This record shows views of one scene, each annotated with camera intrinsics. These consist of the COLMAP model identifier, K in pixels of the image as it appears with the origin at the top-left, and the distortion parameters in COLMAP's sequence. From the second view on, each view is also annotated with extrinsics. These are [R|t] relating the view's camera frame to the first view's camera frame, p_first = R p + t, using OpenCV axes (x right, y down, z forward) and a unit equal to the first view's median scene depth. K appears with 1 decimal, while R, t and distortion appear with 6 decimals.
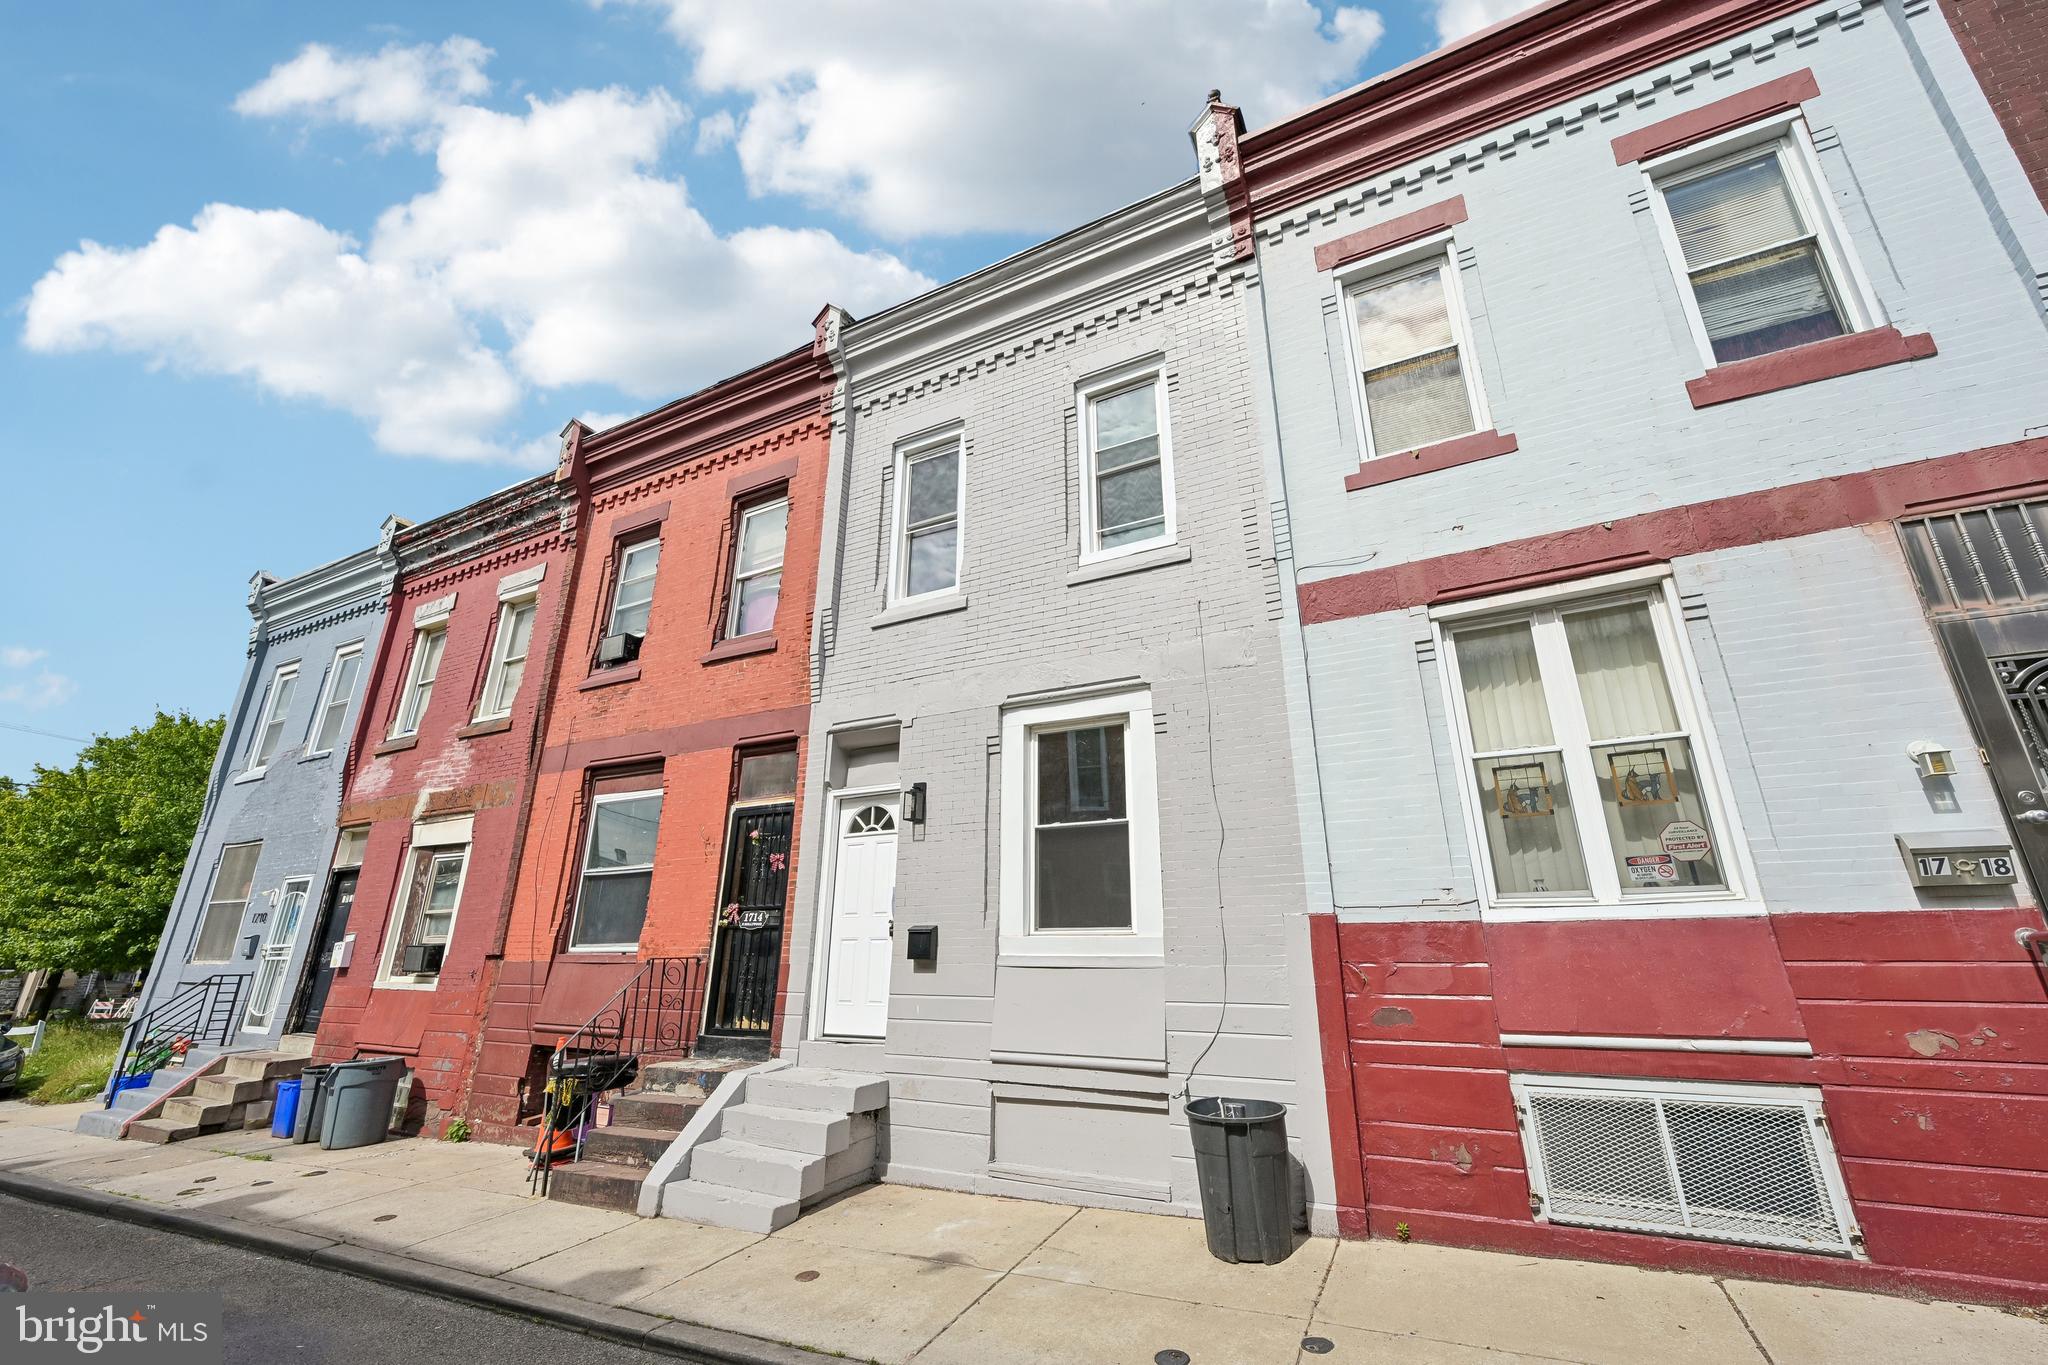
lens RADIAL K [[818.1, 0, 1024.0], [0, 818.1, 682.5], [0, 0, 1]] dist [-0.000862, 0.000069]
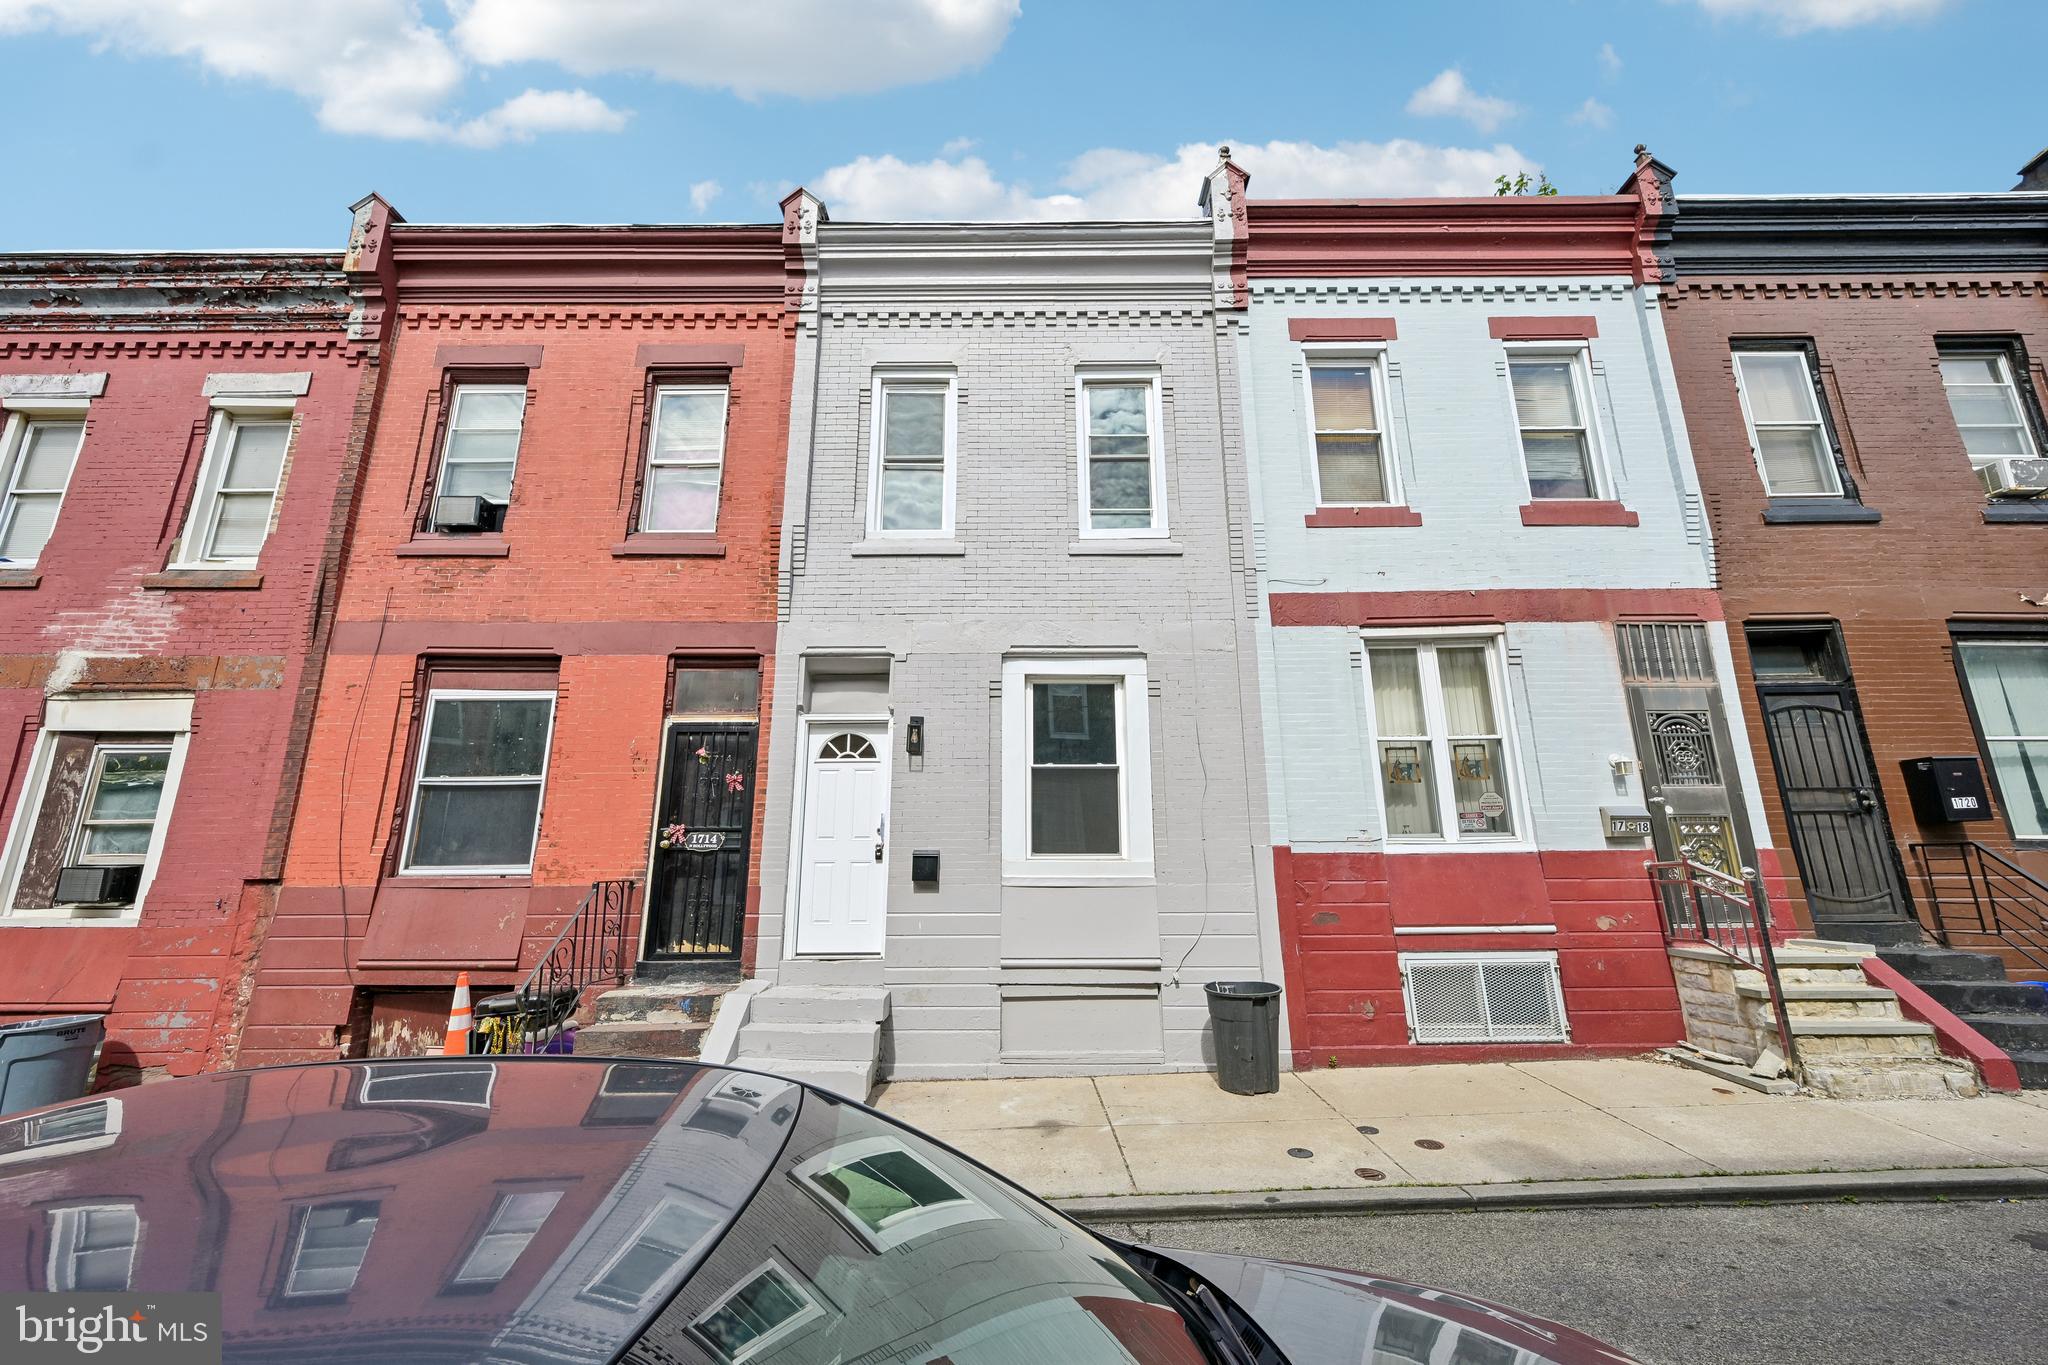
lens RADIAL K [[809.3, 0, 1021.0], [0, 809.3, 681.9], [0, 0, 1]] dist [0.000375, 0.000393]
pose [[0.888598, 0.103689, 0.446813, -0.464722], [-0.142046, 0.988434, 0.053114, 0.004497], [-0.436138, -0.110665, 0.893049, 0.020102]]
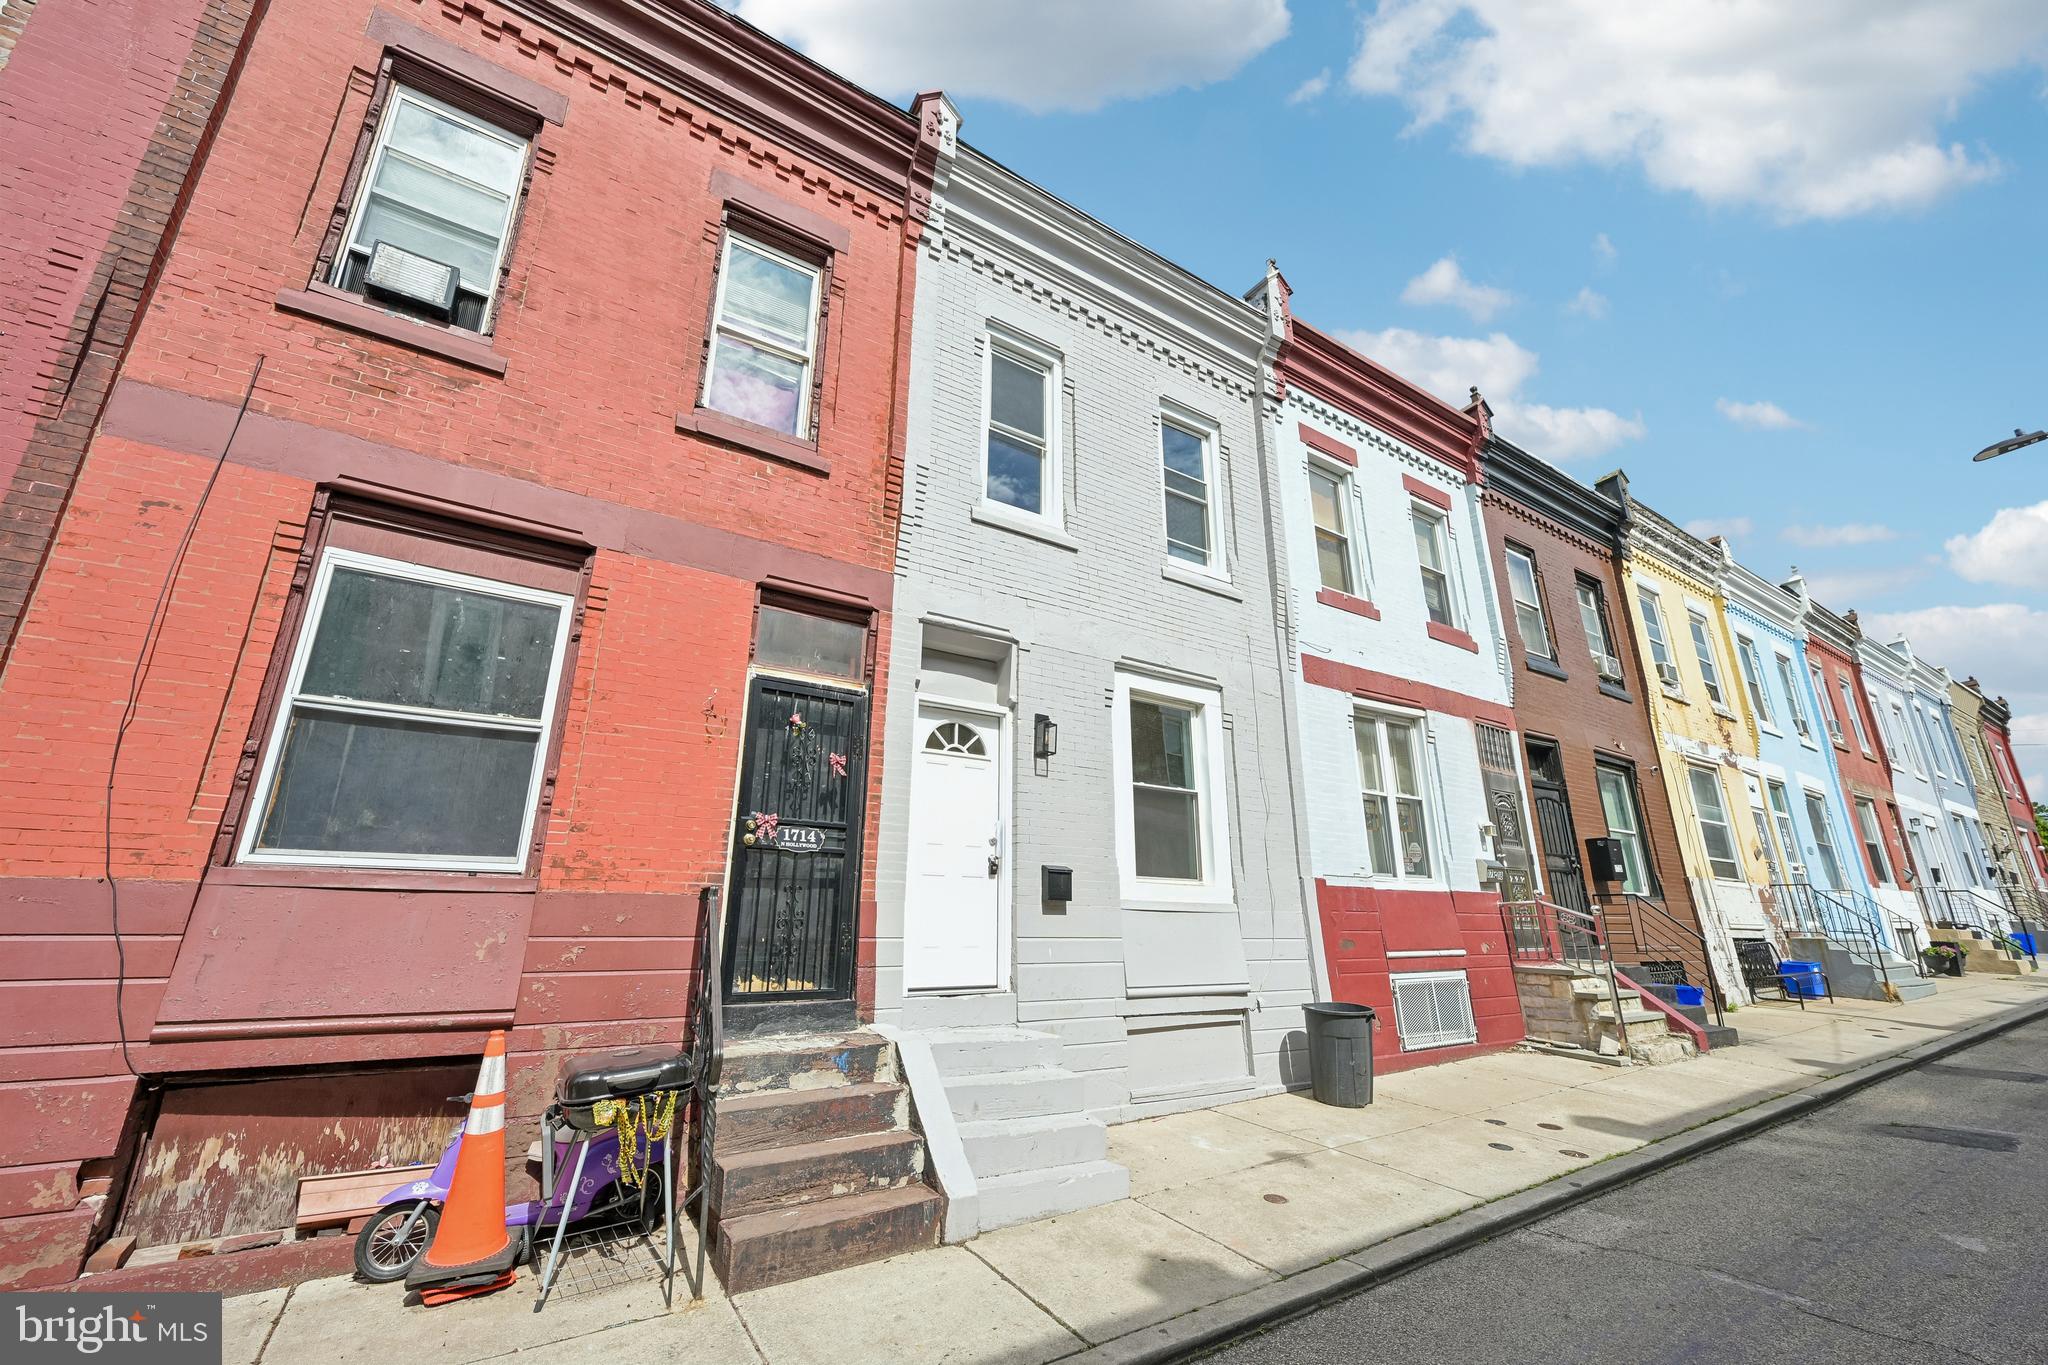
lens RADIAL K [[809.3, 0, 1021.0], [0, 809.3, 681.9], [0, 0, 1]] dist [0.000375, 0.000393]
pose [[0.501944, 0.255697, 0.826239, -0.888569], [-0.283247, 0.951217, -0.122300, 0.201237], [-0.817204, -0.172642, 0.549883, 0.504971]]
